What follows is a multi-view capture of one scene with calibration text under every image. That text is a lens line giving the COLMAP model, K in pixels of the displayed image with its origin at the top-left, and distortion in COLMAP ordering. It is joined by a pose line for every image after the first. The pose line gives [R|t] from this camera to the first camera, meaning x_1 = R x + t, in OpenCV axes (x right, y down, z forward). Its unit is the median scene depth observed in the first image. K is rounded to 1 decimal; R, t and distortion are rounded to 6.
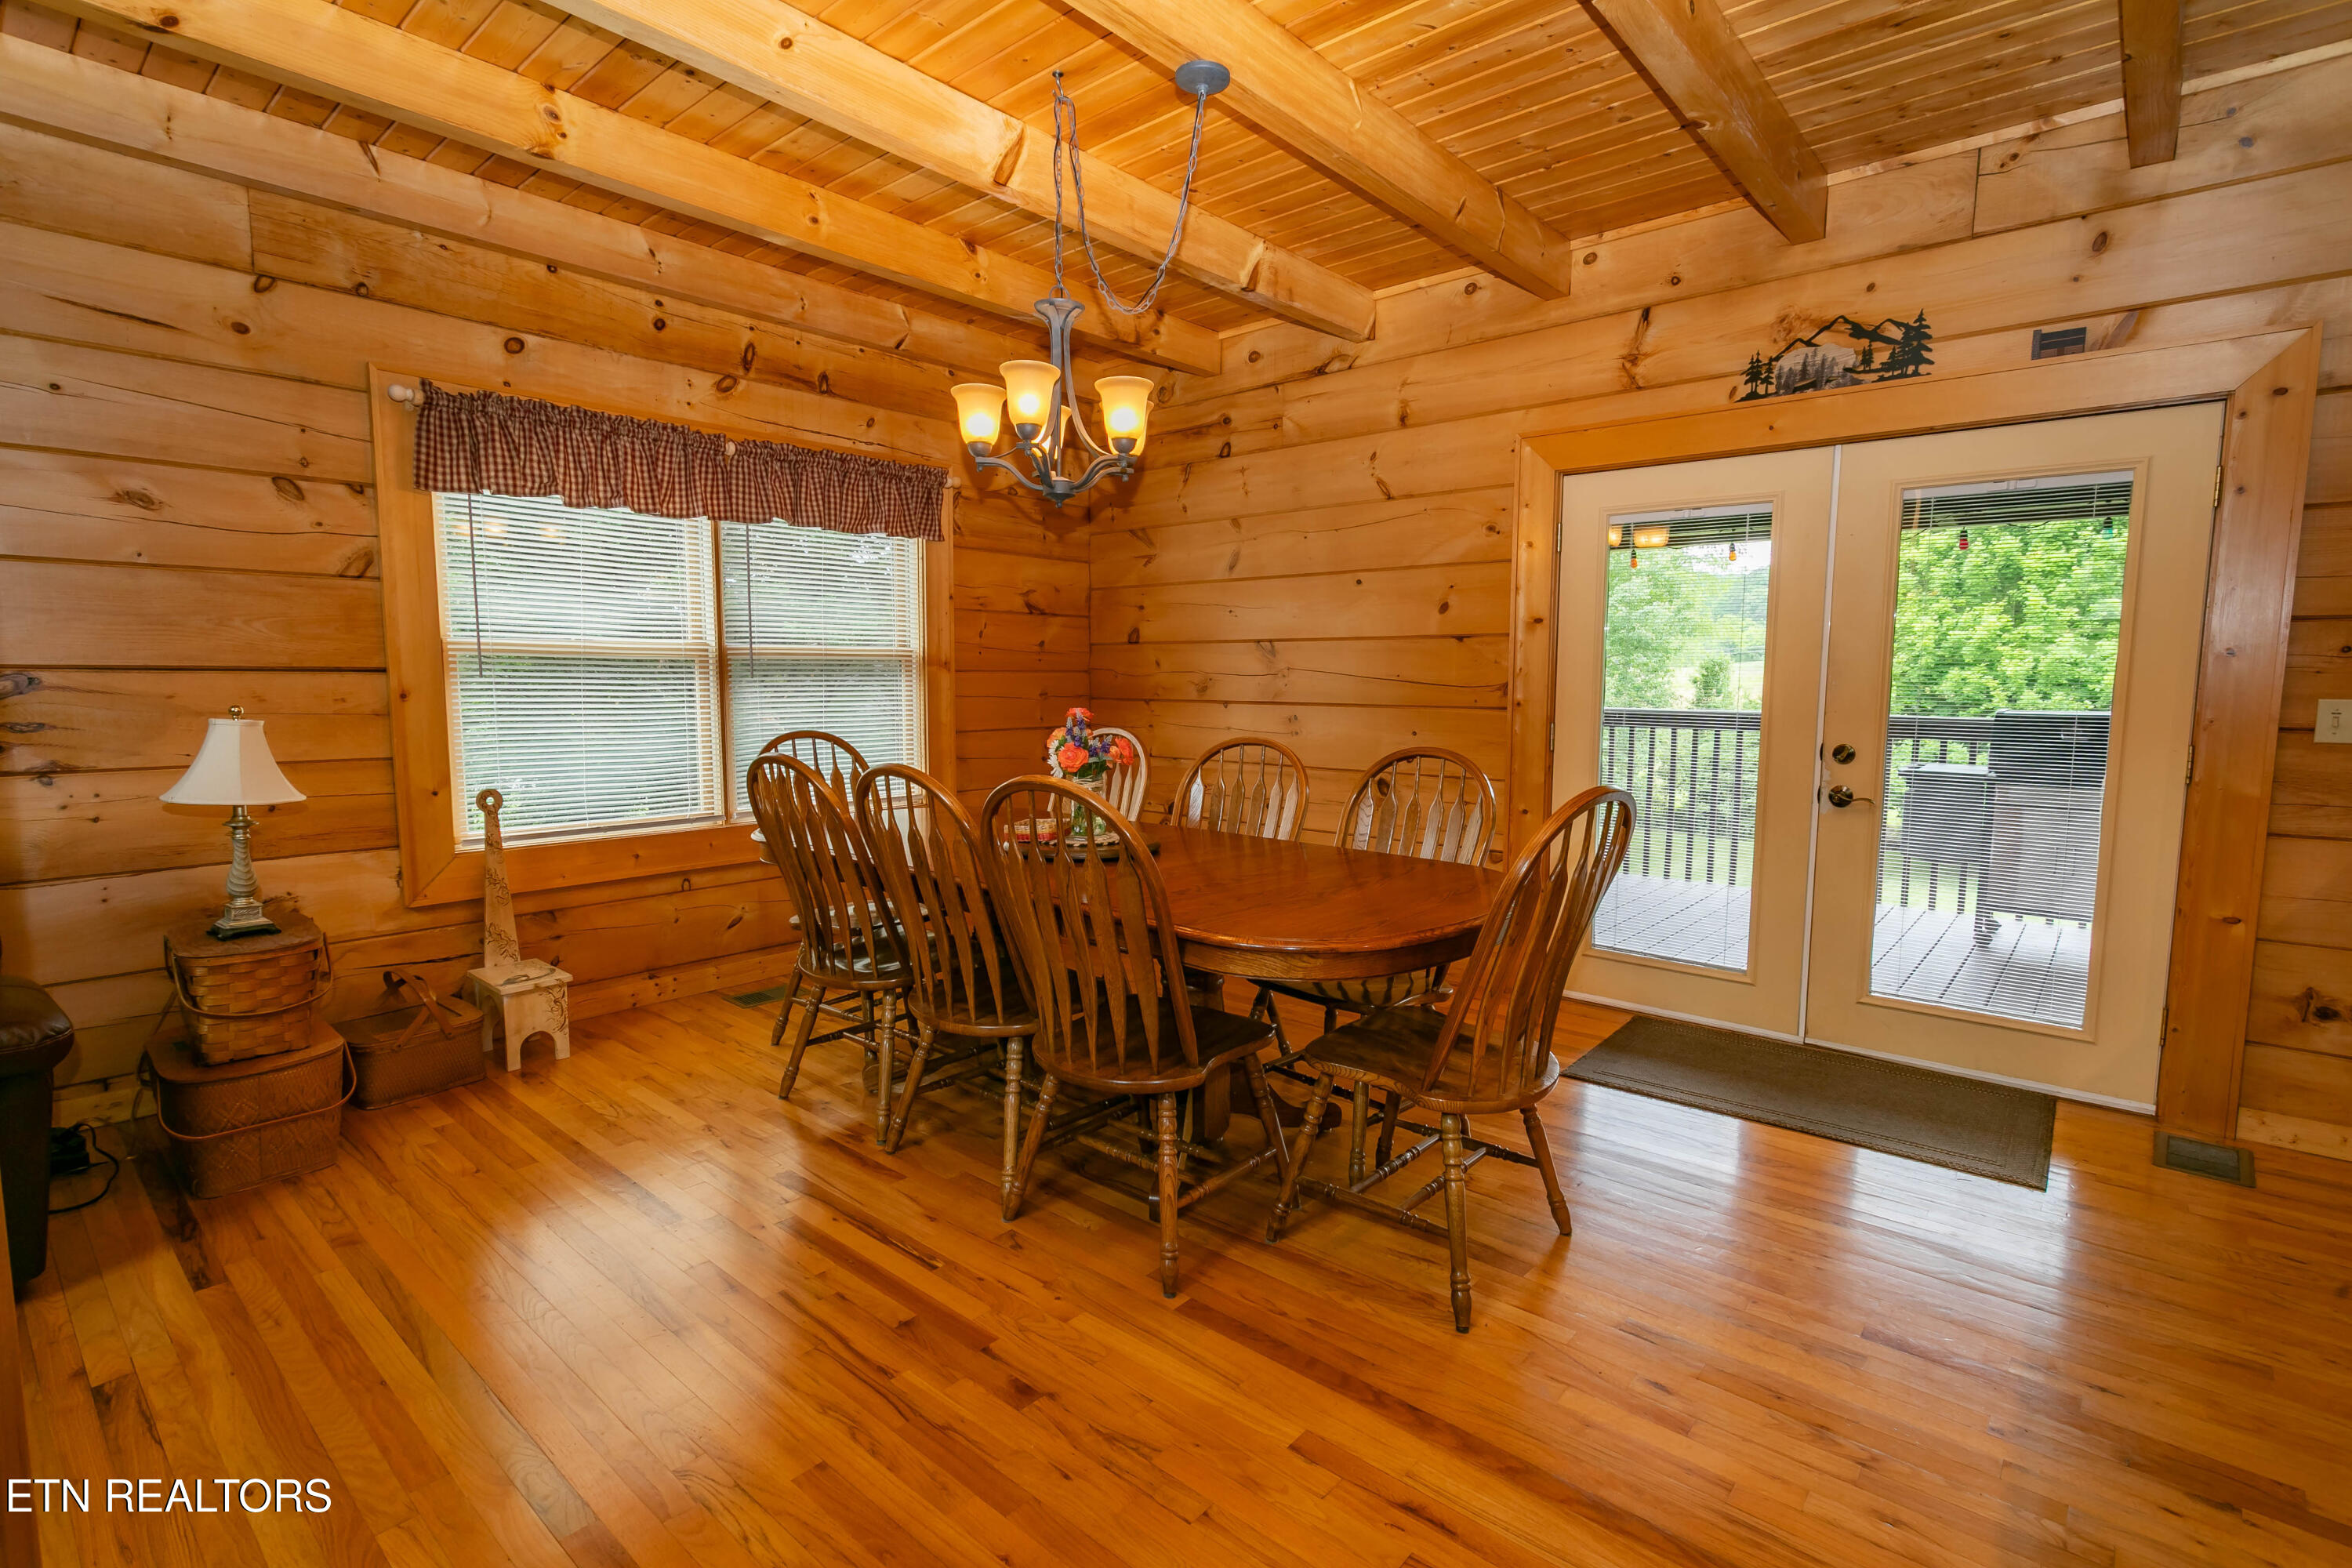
lens RADIAL K [[1112.7, 0, 1175.6], [0, 1112.7, 781.2], [0, 0, 1]] dist [0.000422, 0.002084]
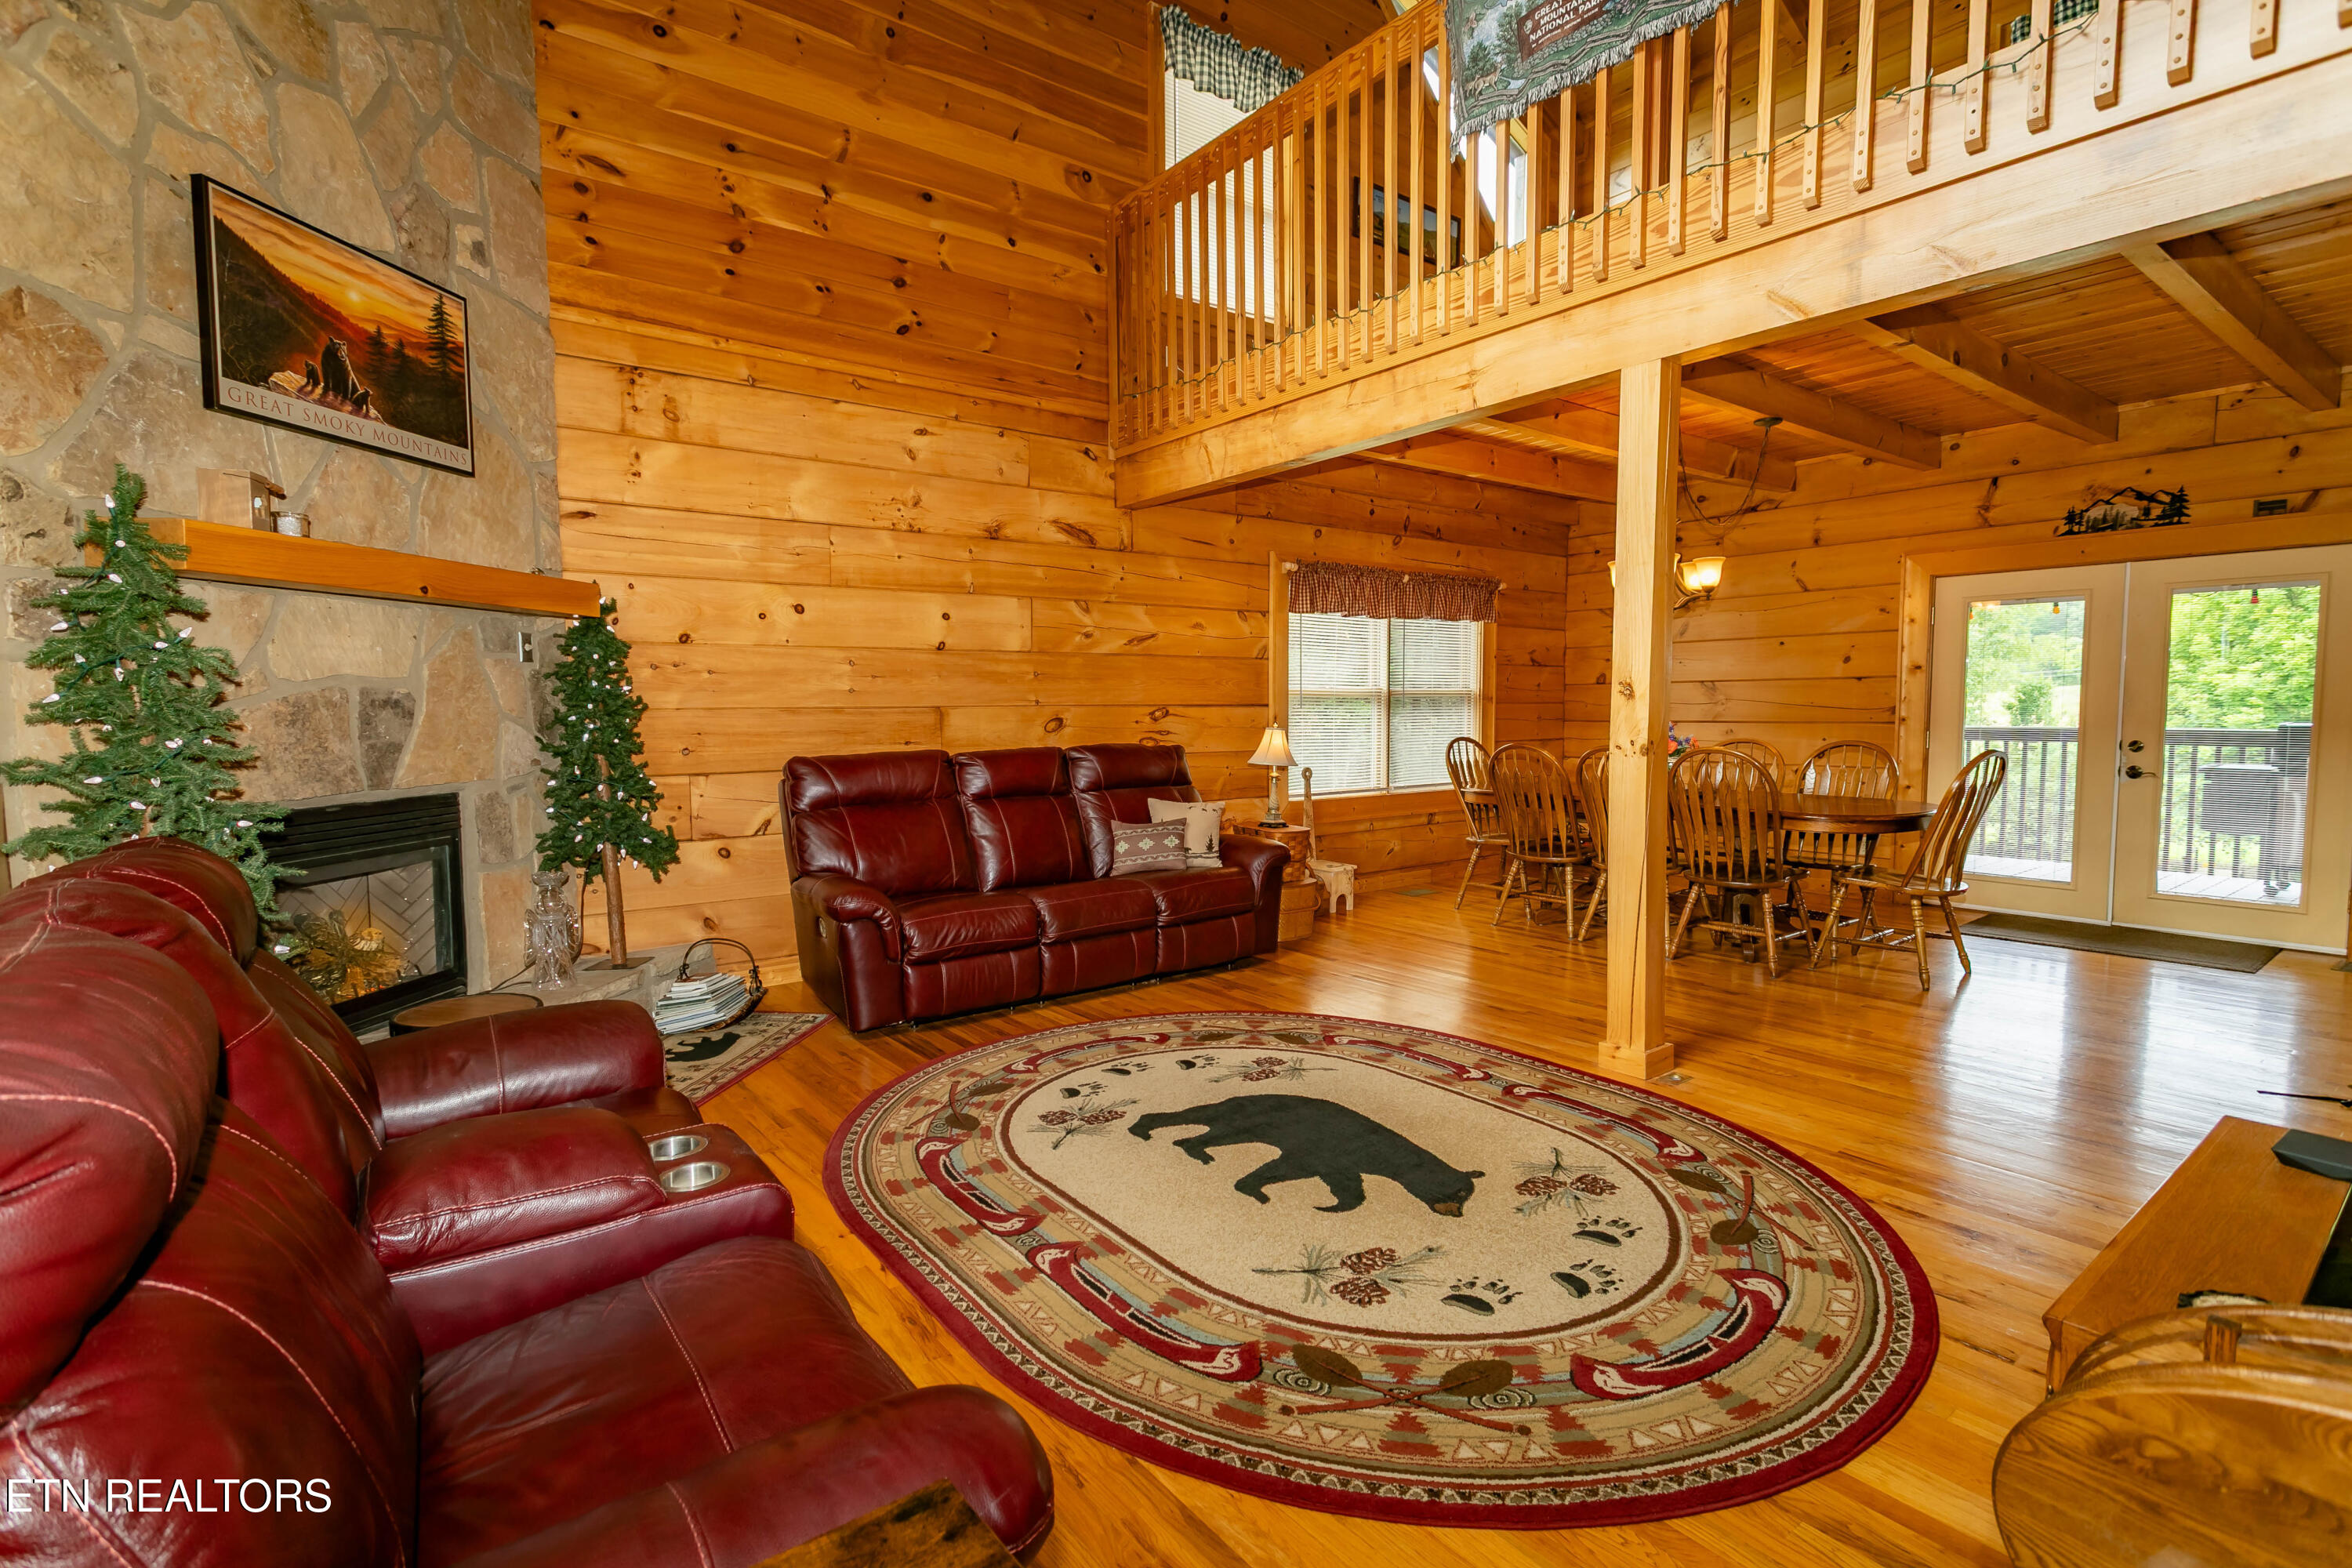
lens RADIAL K [[1112.7, 0, 1169.5], [0, 1112.7, 777.0], [0, 0, 1]] dist [0.000422, 0.002084]
pose [[0.978319, 0.003220, -0.207080, -0.436987], [-0.010041, 0.999441, -0.031896, 0.082874], [0.206861, 0.033284, 0.977804, -0.865262]]
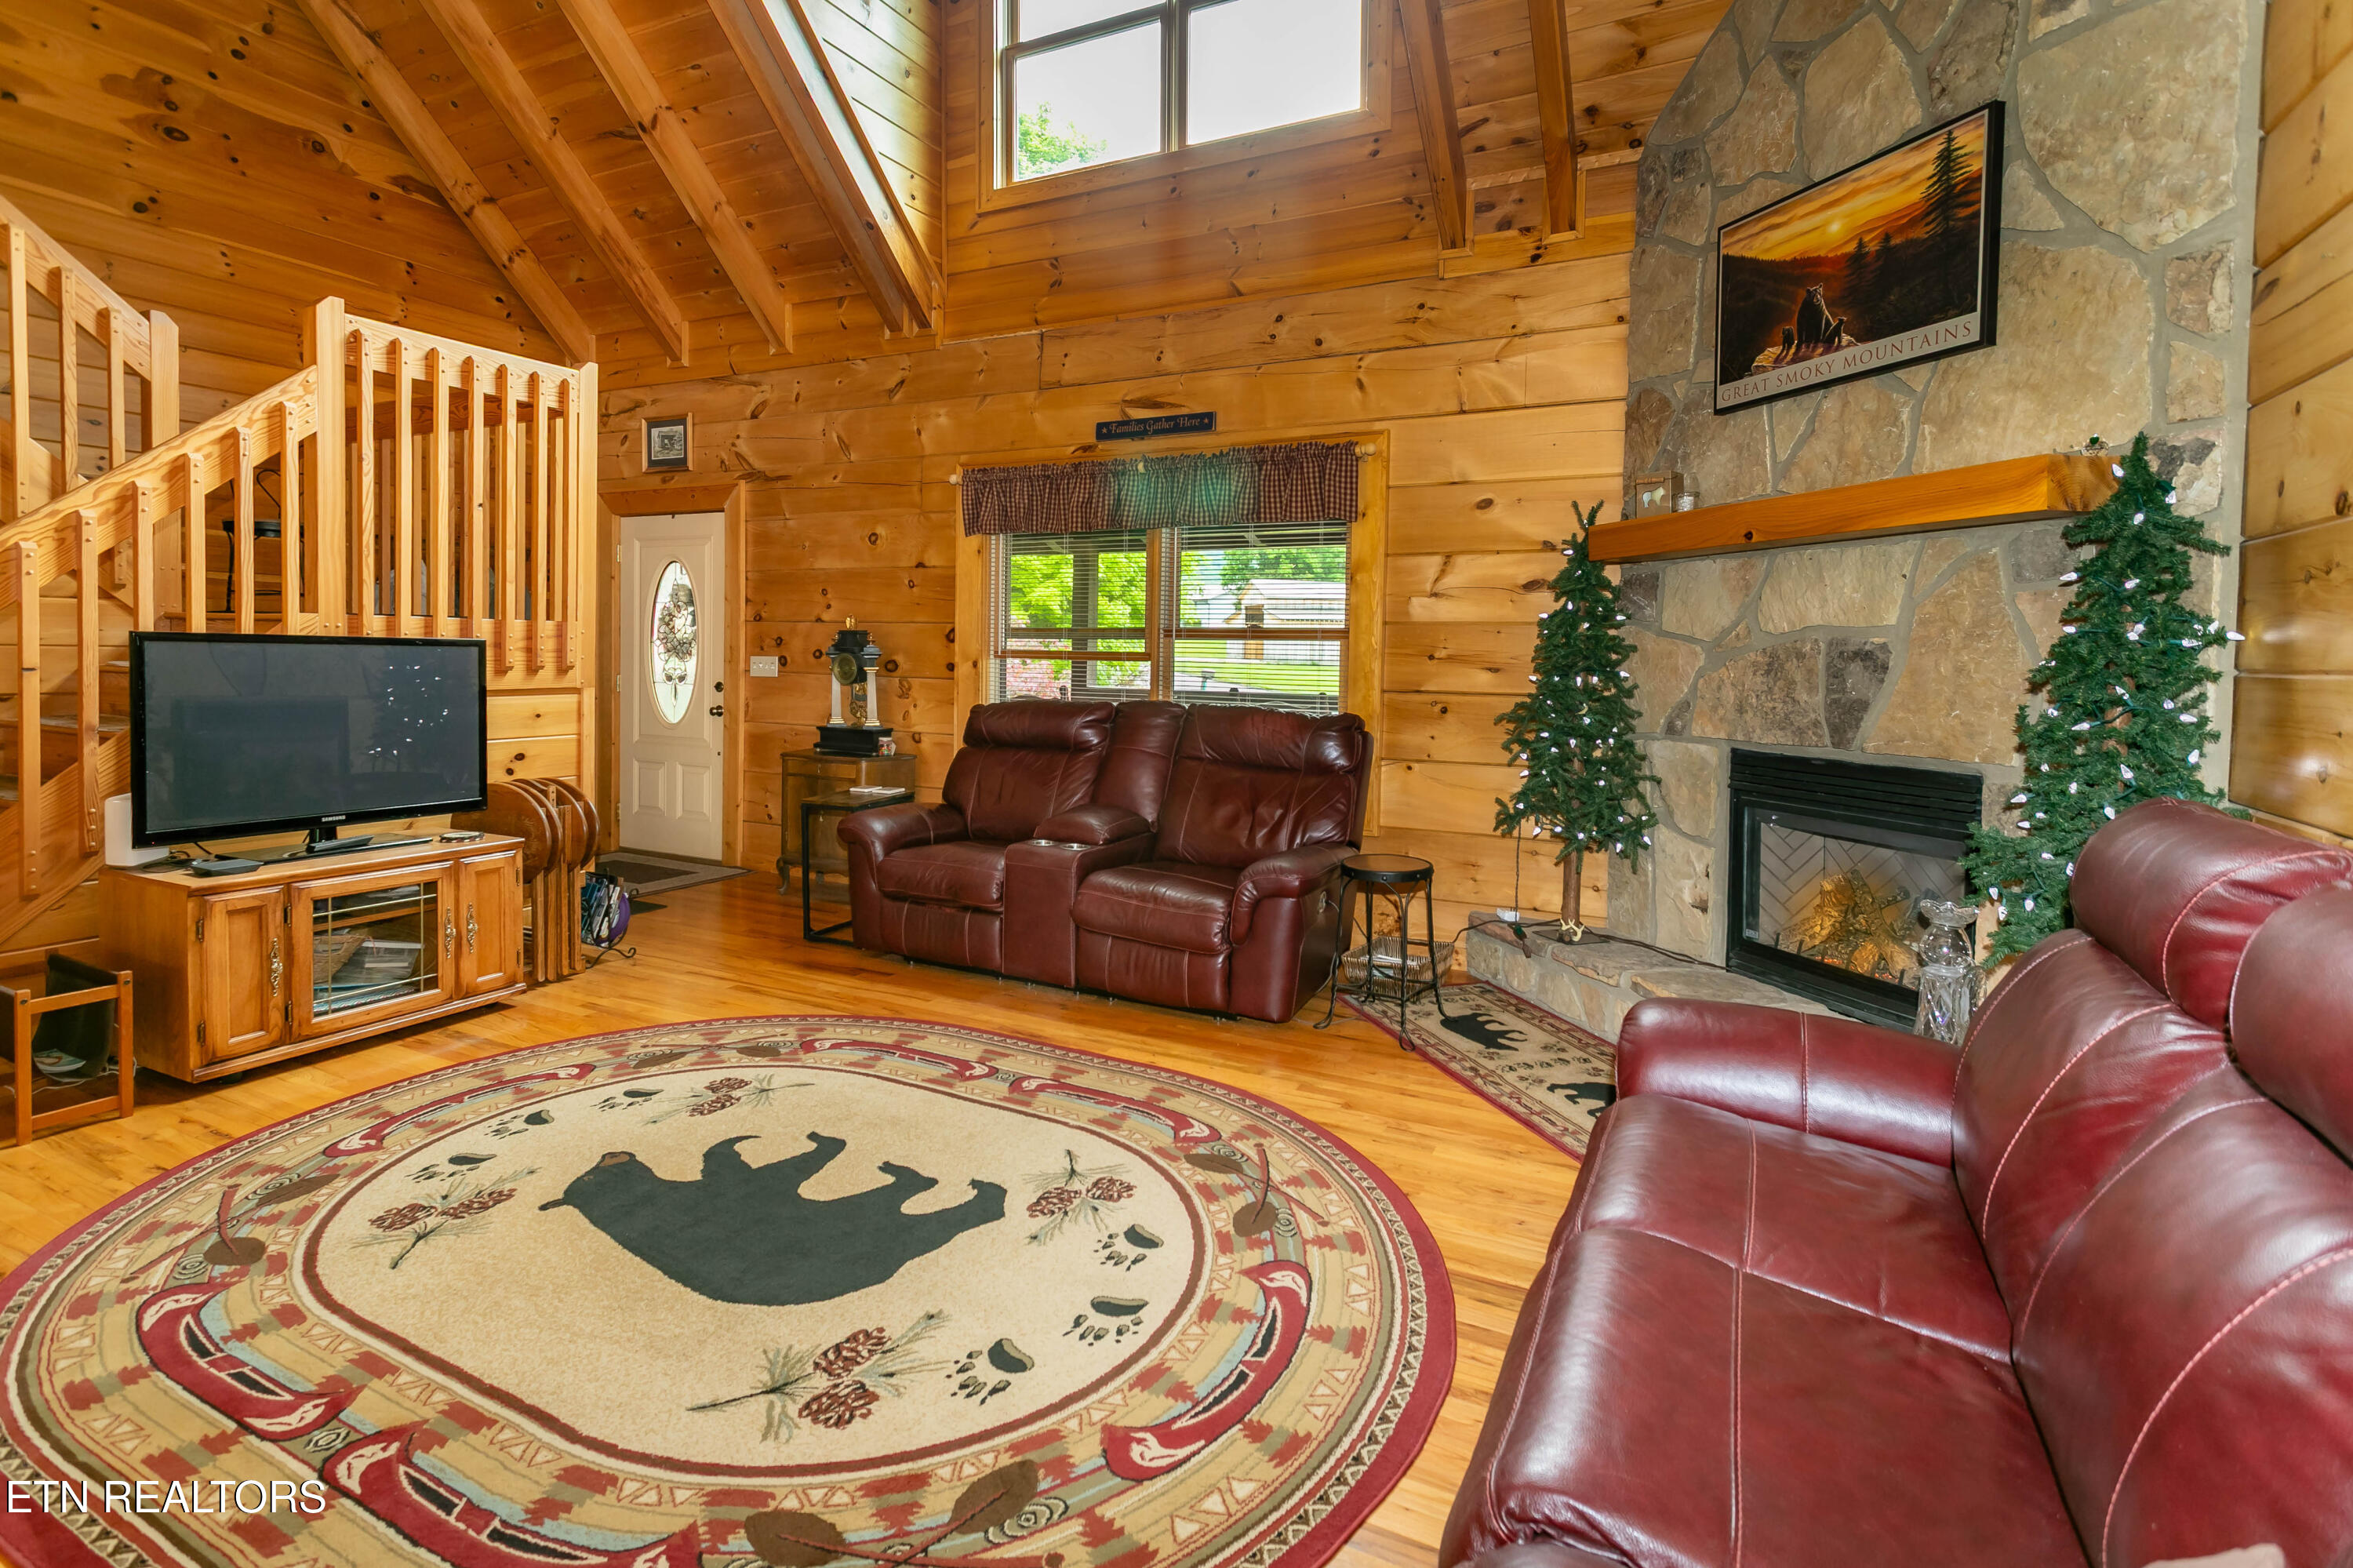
lens RADIAL K [[1113.2, 0, 1179.2], [0, 1113.2, 682.7], [0, 0, 1]] dist [0.000422, 0.002084]
pose [[-0.968295, -0.012648, -0.249491, -0.577273], [-0.044348, 0.991557, 0.121851, -0.065640], [0.245843, 0.129052, -0.960680, 0.636987]]
